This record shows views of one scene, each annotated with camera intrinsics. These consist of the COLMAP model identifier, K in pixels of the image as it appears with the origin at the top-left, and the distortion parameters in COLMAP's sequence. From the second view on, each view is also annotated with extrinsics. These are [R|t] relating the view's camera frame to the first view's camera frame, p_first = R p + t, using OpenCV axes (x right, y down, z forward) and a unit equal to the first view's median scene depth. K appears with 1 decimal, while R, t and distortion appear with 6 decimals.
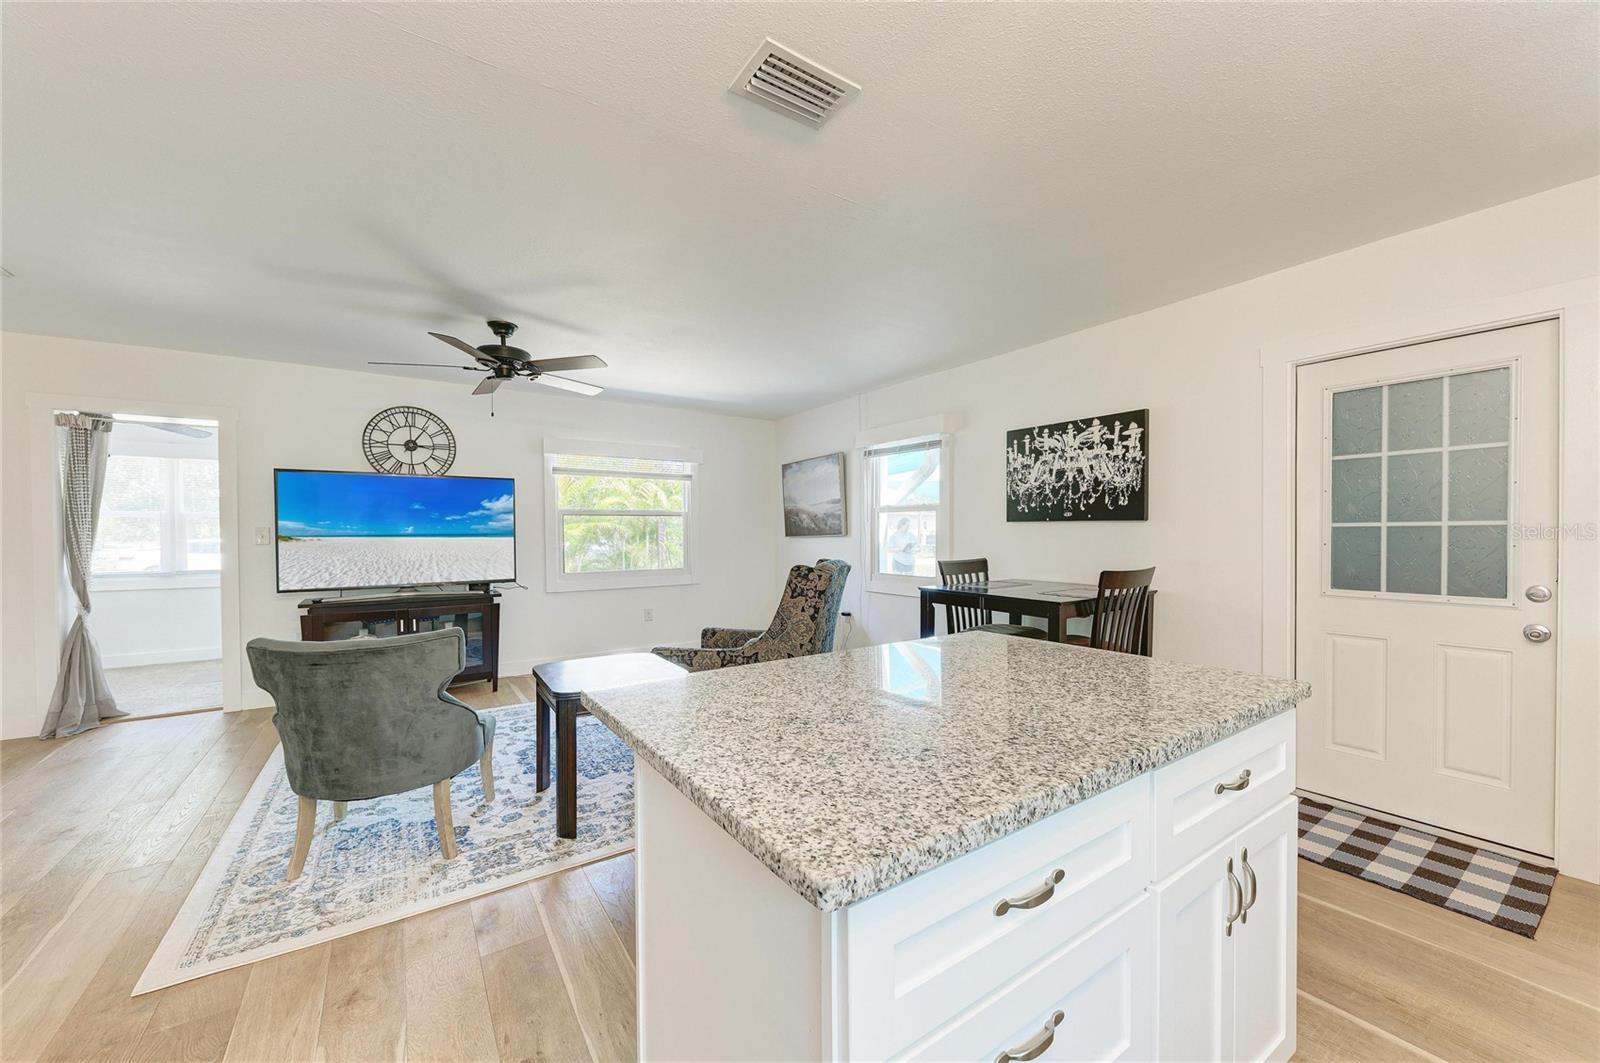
lens RADIAL K [[605.2, 0, 809.1], [0, 605.2, 542.5], [0, 0, 1]] dist [0.009366, -0.005031]
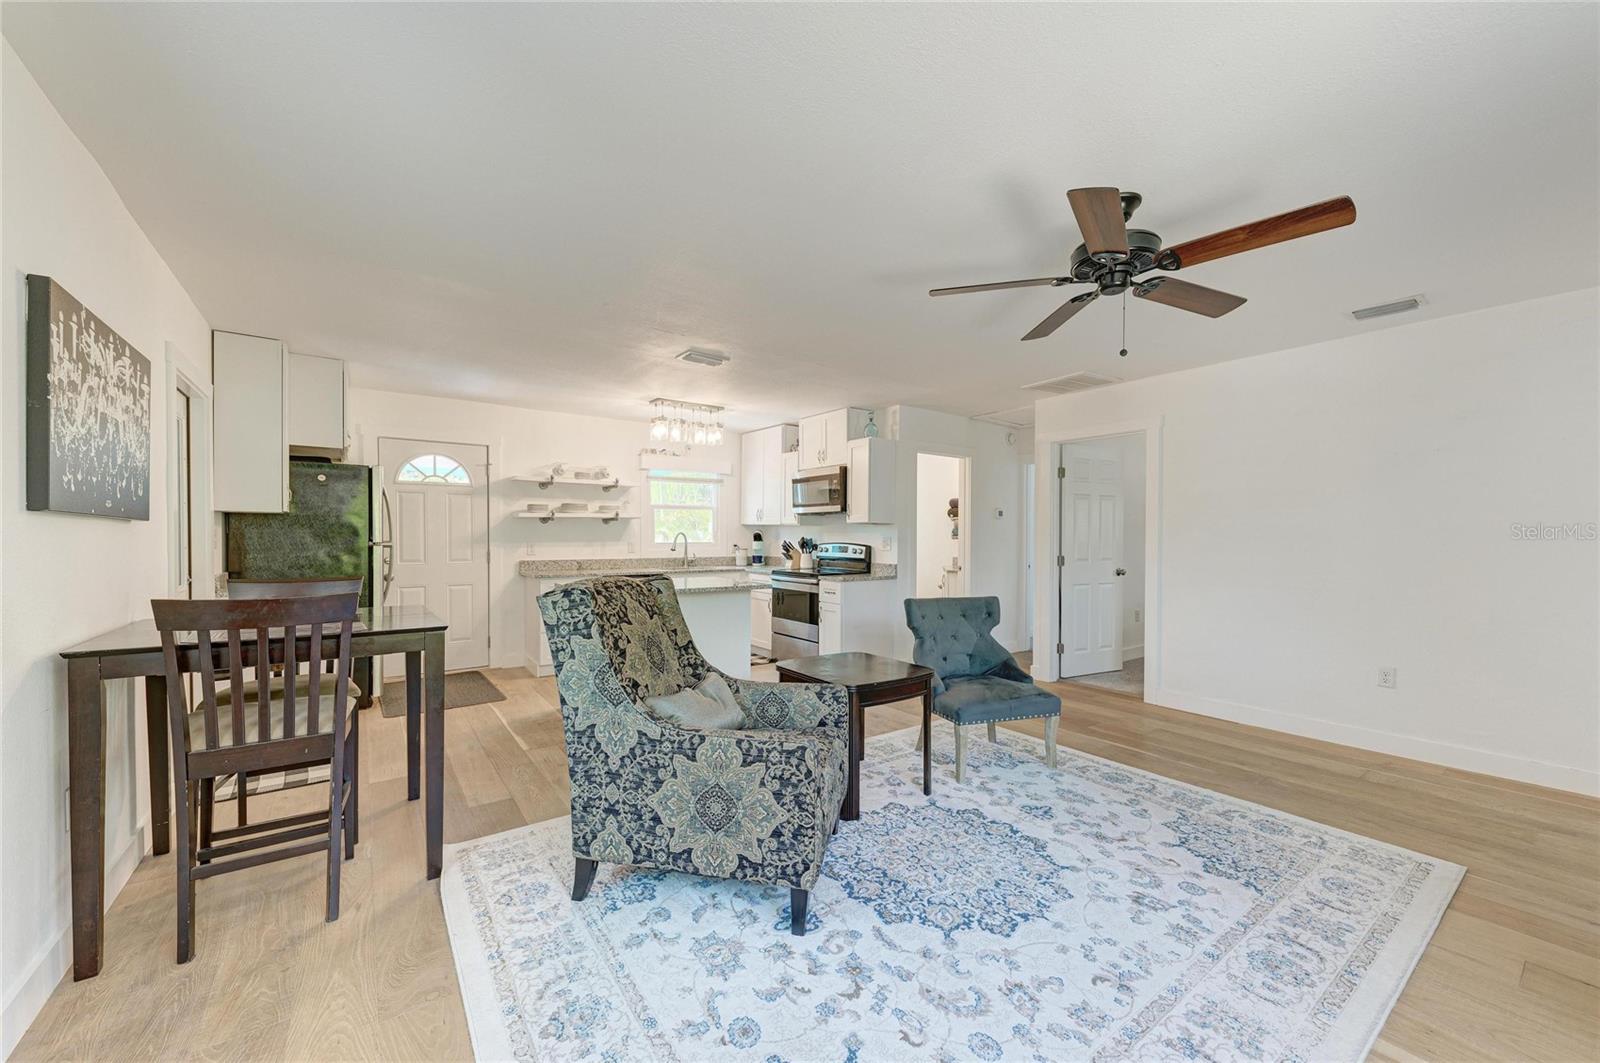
lens RADIAL K [[605.2, 0, 809.1], [0, 605.2, 542.5], [0, 0, 1]] dist [0.009366, -0.005031]
pose [[-0.999220, 0.000789, -0.039476, -0.154393], [-0.000196, 0.999689, 0.024926, -0.025542], [0.039483, 0.024915, -0.998910, 1.509307]]
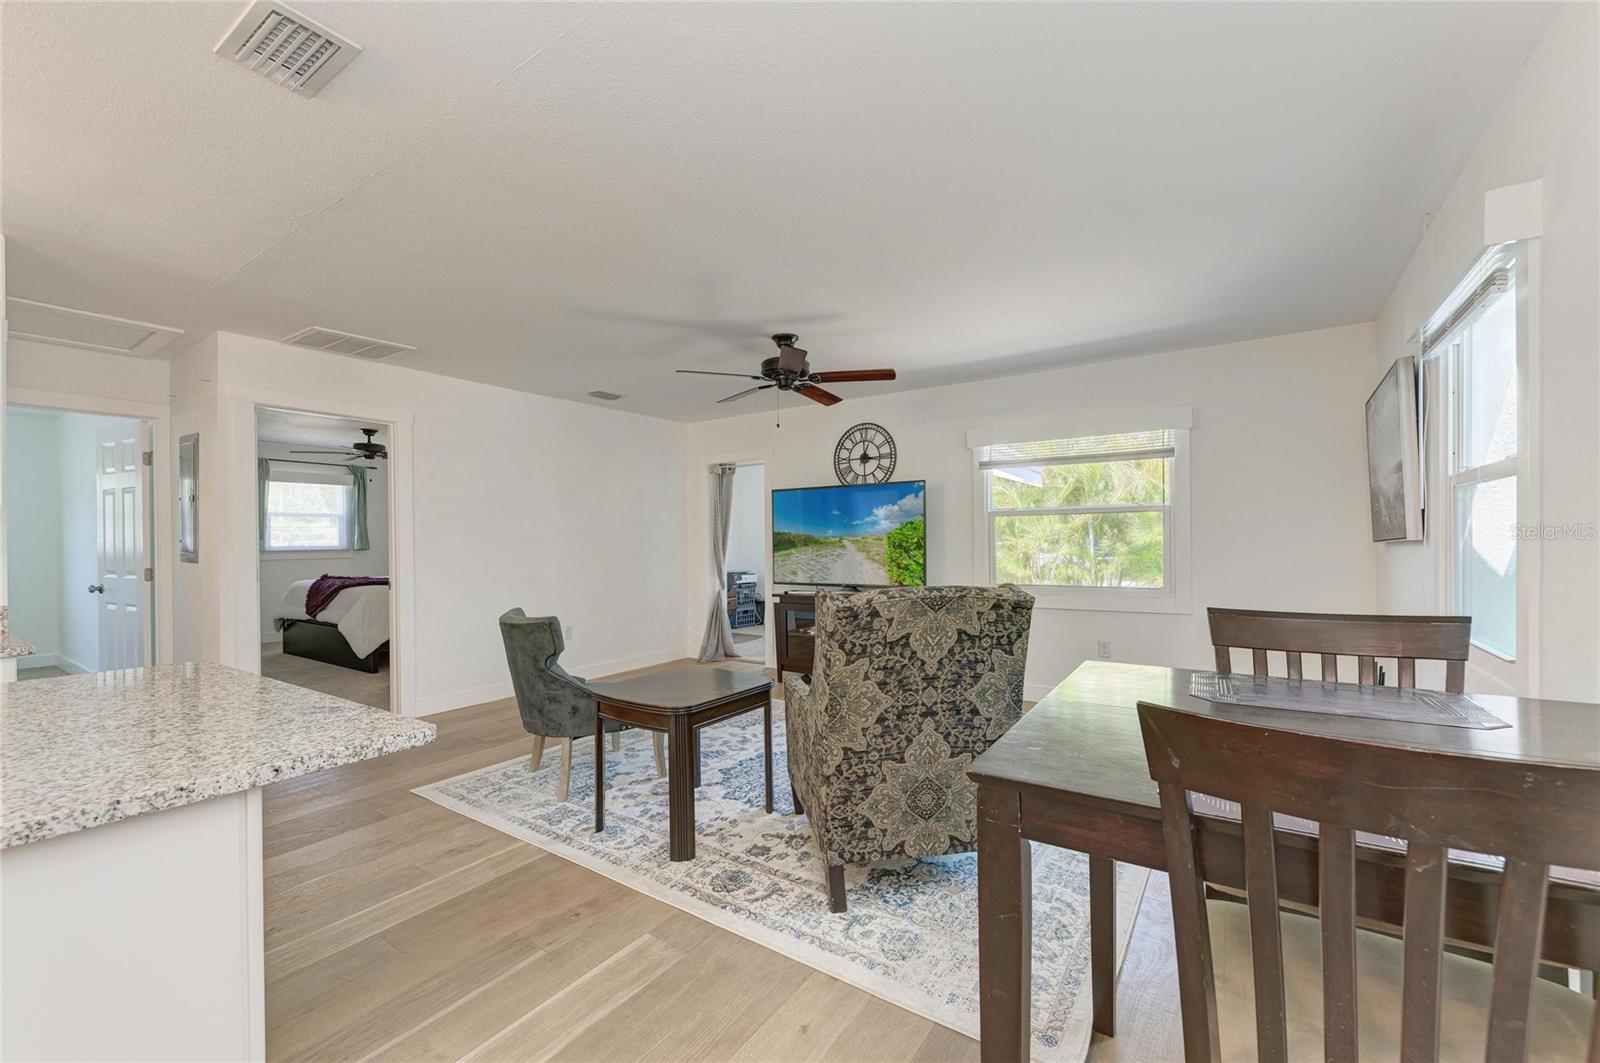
lens RADIAL K [[649.0, 0, 807.5], [0, 649.0, 544.1], [0, 0, 1]] dist [0.009444, -0.000062]
pose [[0.369534, 0.007214, -0.929189, 0.501247], [-0.008738, 0.999953, 0.004288, -0.010754], [0.929176, 0.006534, 0.369579, 0.586856]]
